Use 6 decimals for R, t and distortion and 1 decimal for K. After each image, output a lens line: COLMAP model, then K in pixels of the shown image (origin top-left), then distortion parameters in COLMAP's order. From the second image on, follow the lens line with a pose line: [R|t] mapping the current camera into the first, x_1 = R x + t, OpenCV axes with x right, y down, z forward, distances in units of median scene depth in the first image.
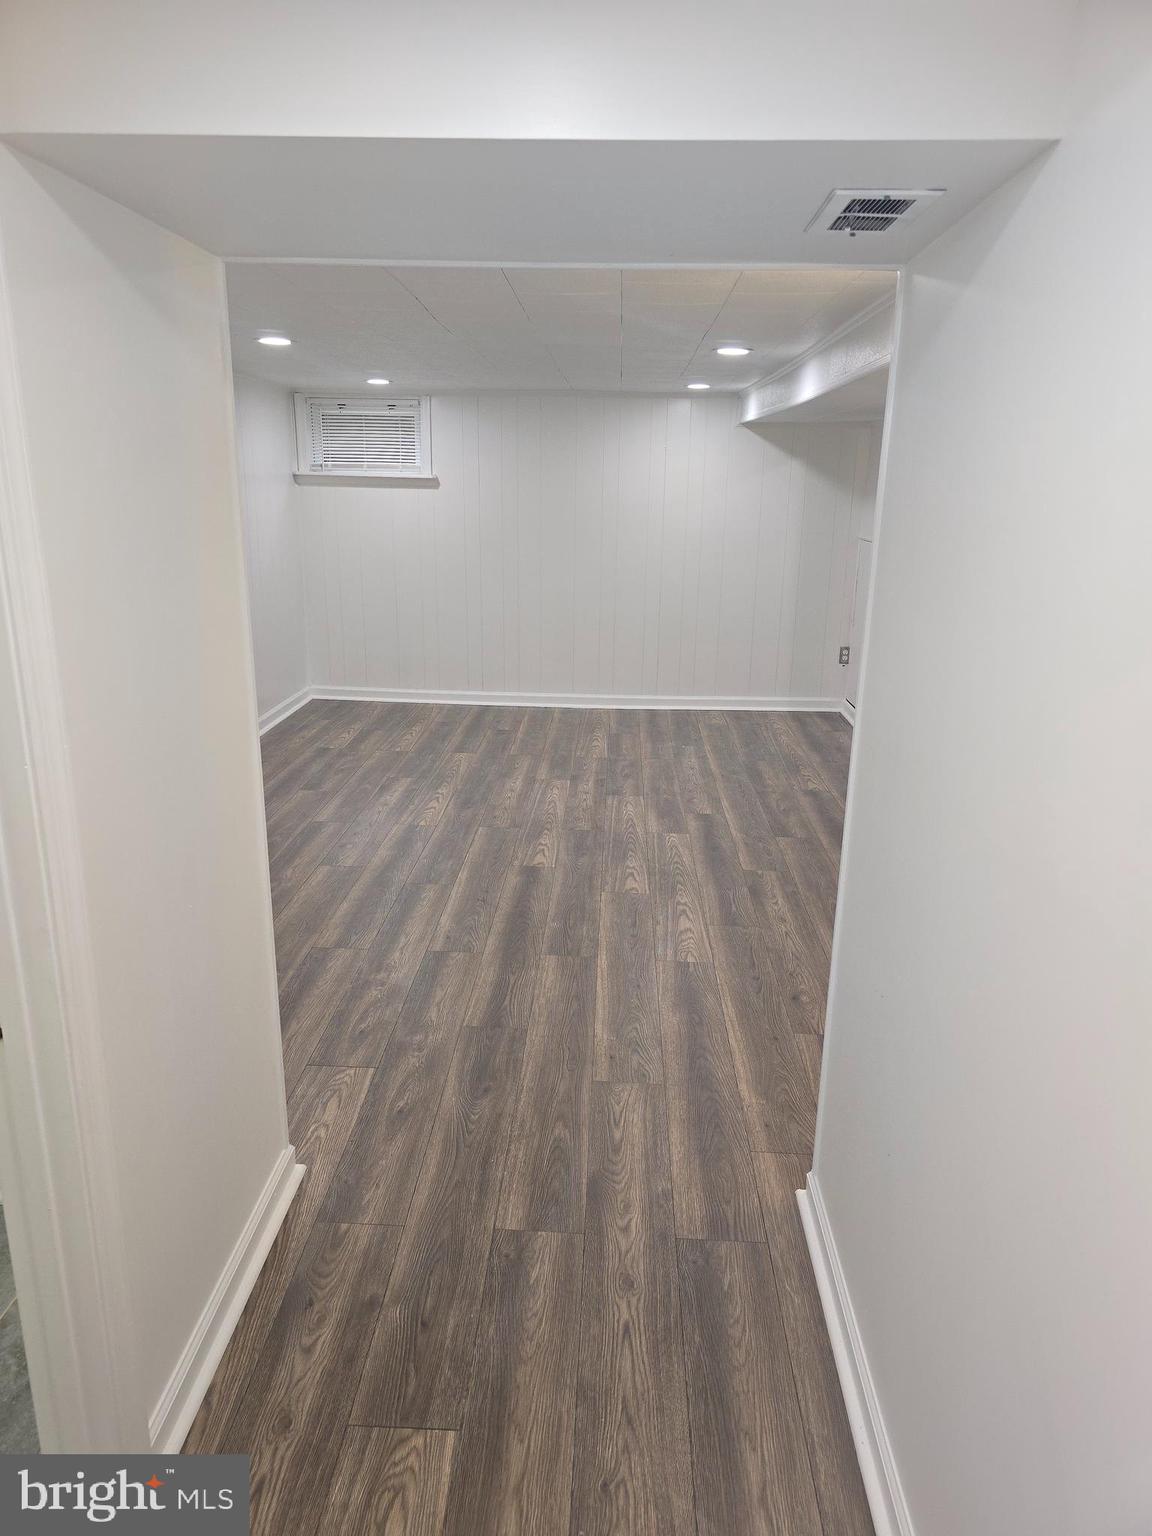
lens RADIAL K [[1022.5, 0, 576.0], [0, 1022.5, 768.0], [0, 0, 1]] dist [0.065700, -0.069916]
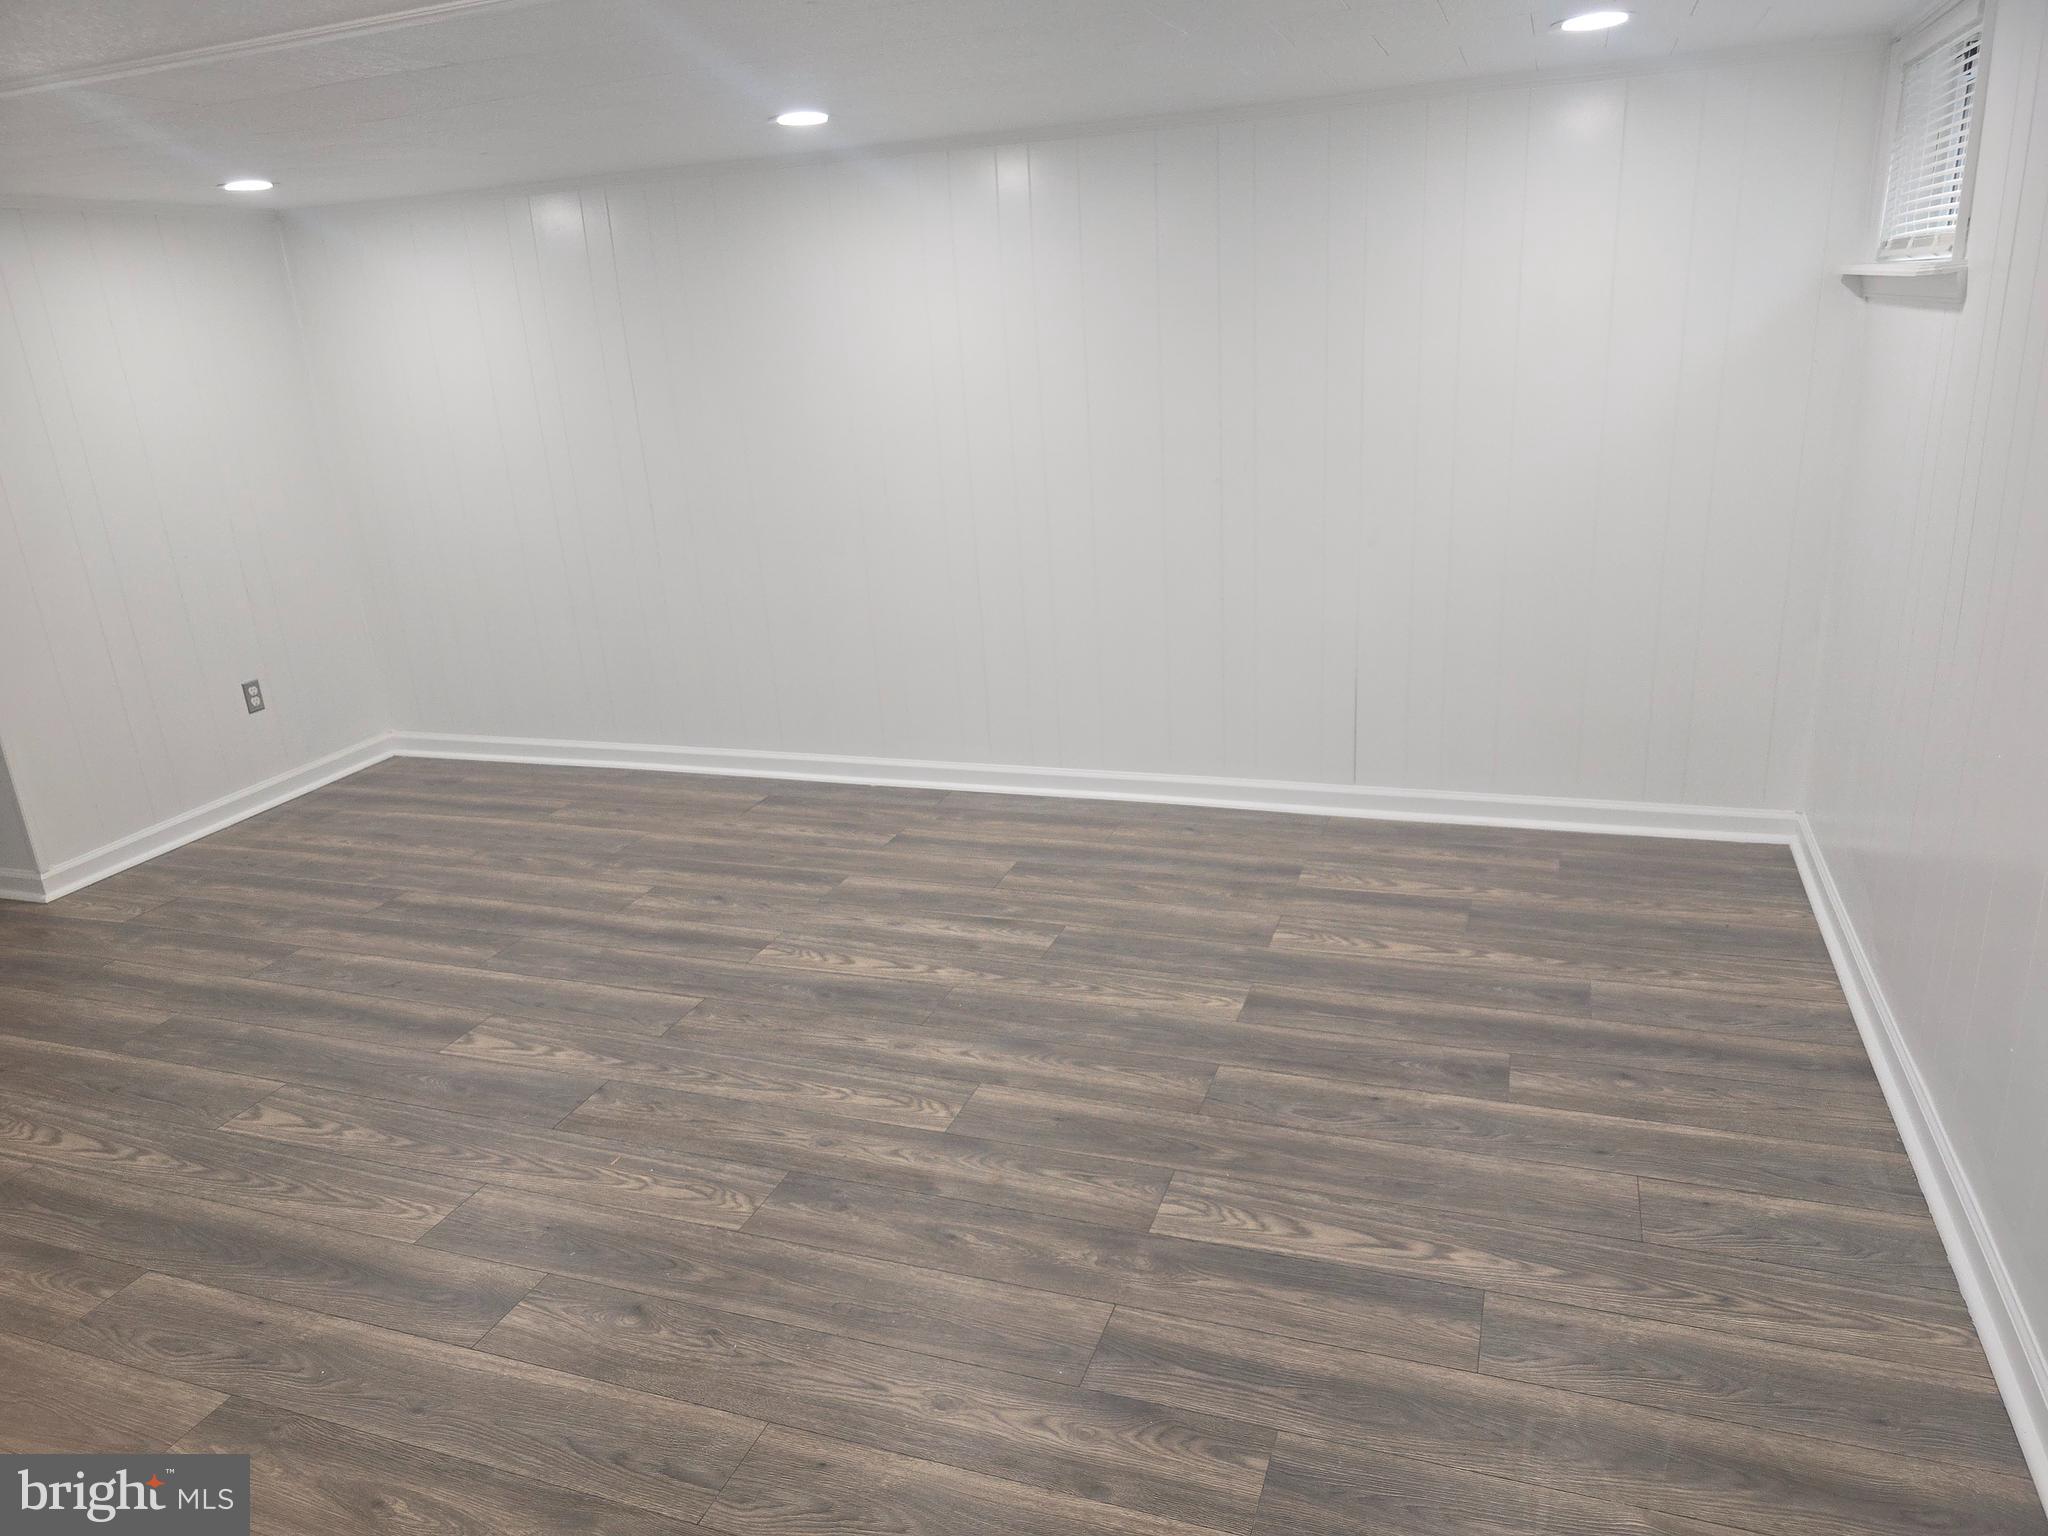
lens RADIAL K [[1363.3, 0, 1024.0], [0, 1363.3, 768.0], [0, 0, 1]] dist [0.065700, -0.069916]
pose [[-0.300819, 0.305739, -0.903345, 0.493930], [-0.205218, 0.904276, 0.374393, -0.375560], [0.931340, 0.298007, -0.209280, 1.338552]]
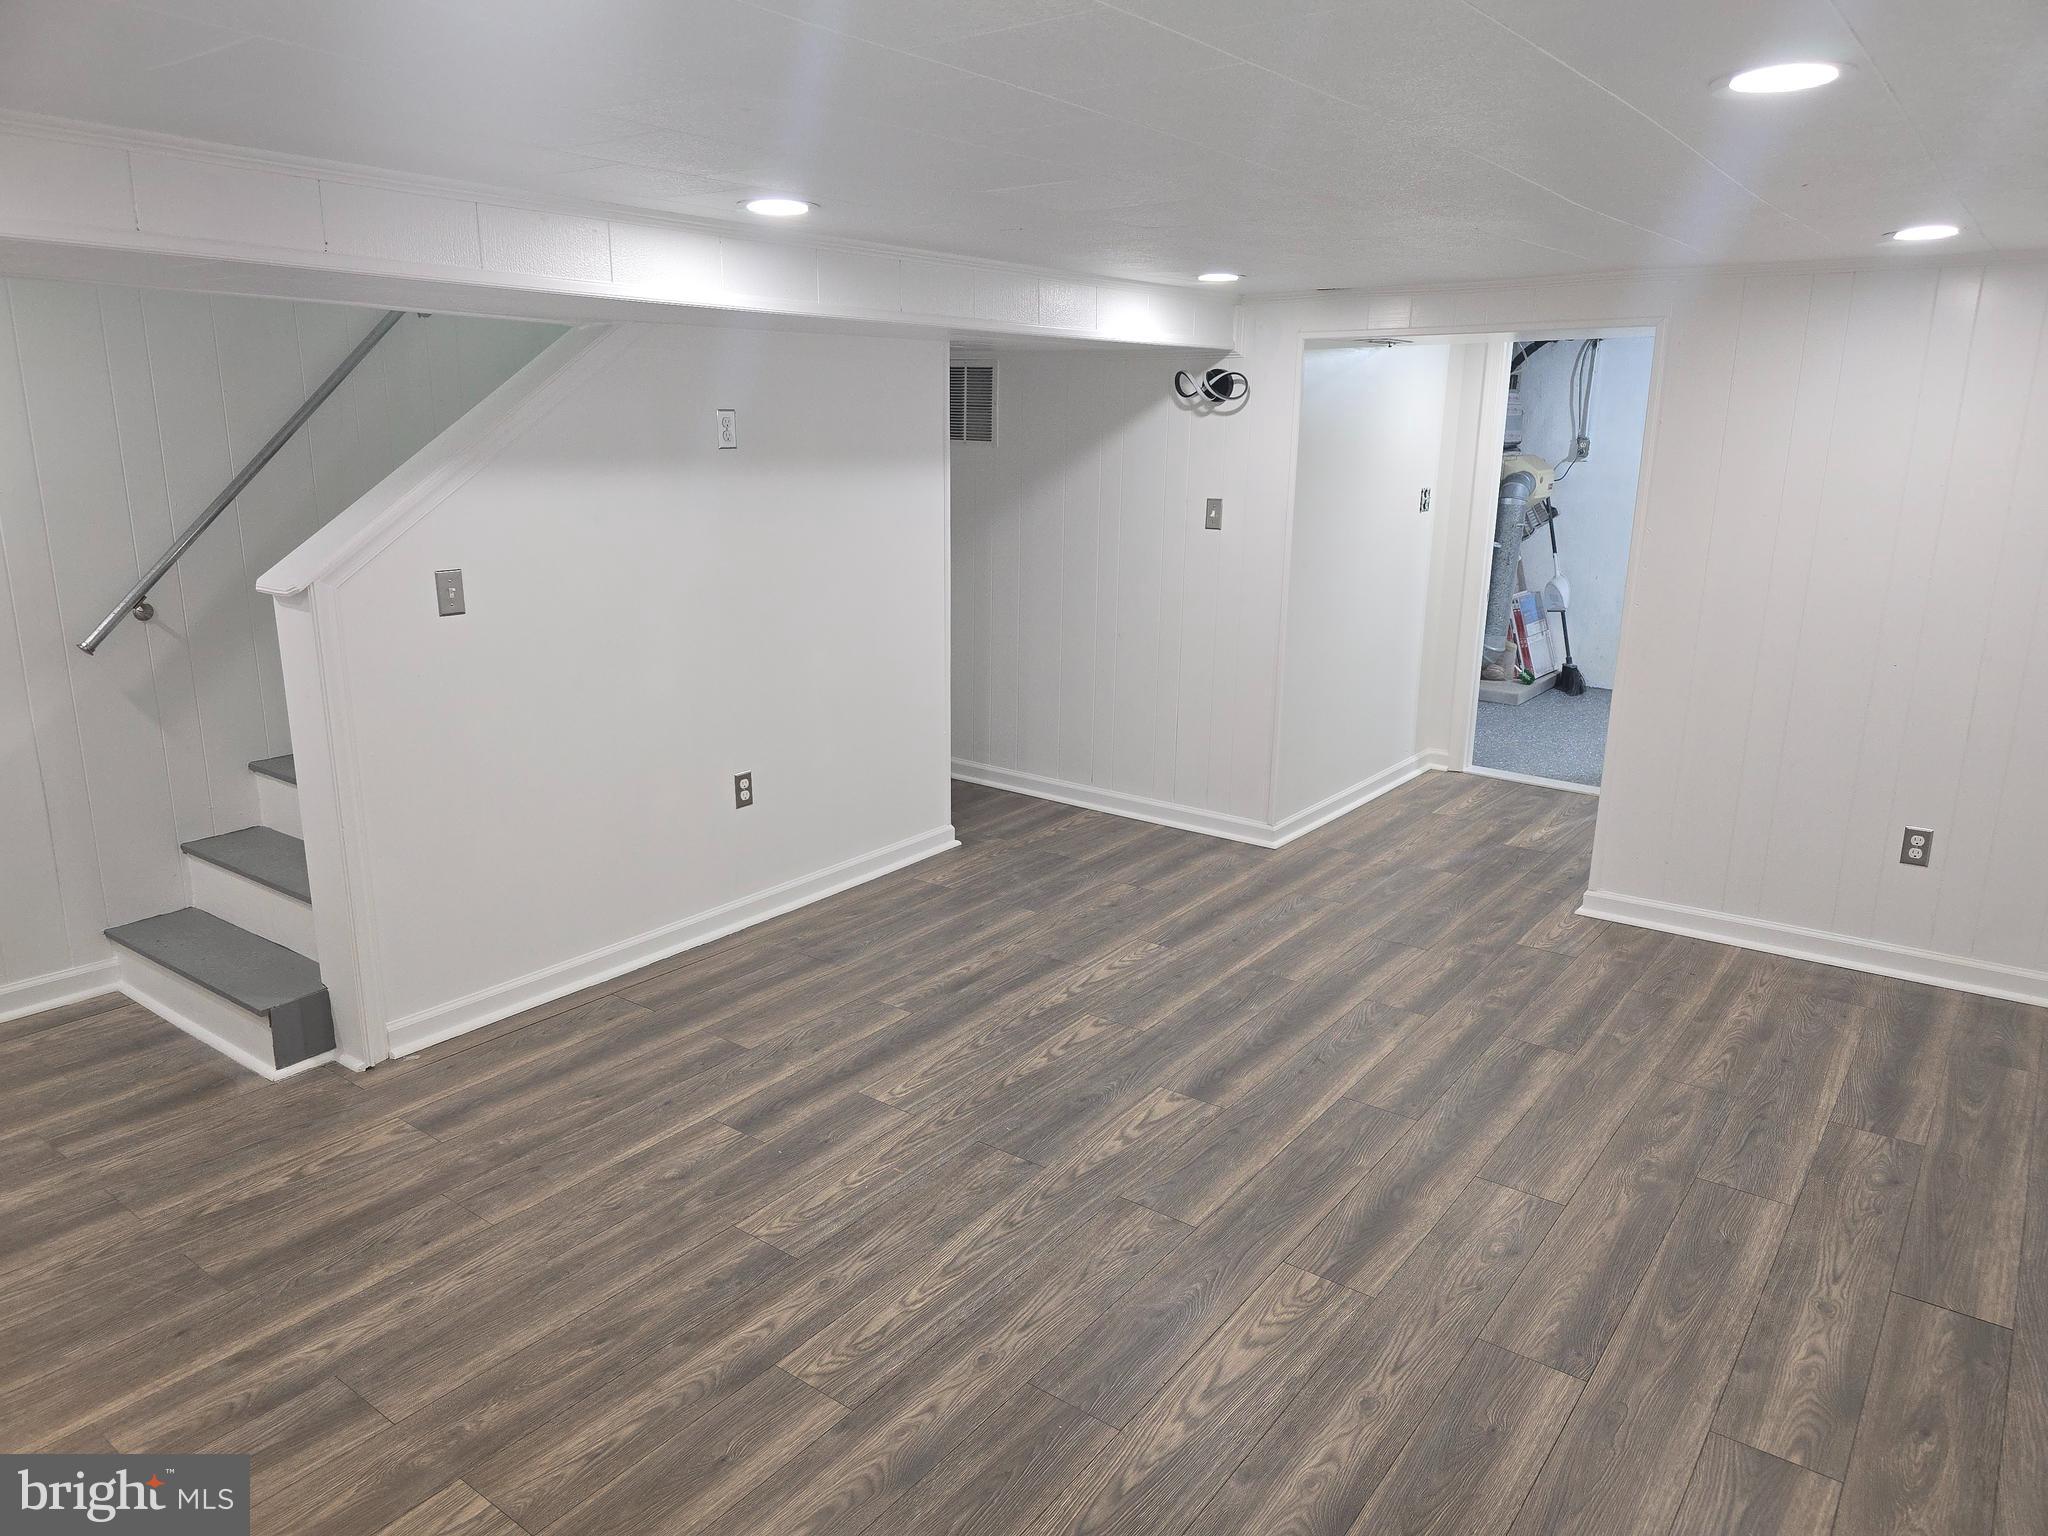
lens RADIAL K [[1390.1, 0, 1037.9], [0, 1390.1, 770.1], [0, 0, 1]] dist [0.044692, -0.040788]
pose [[-0.831073, -0.160154, 0.532606, -0.347970], [0.130485, 0.874765, 0.466648, -0.432622], [-0.540640, 0.457316, -0.706095, 1.449767]]
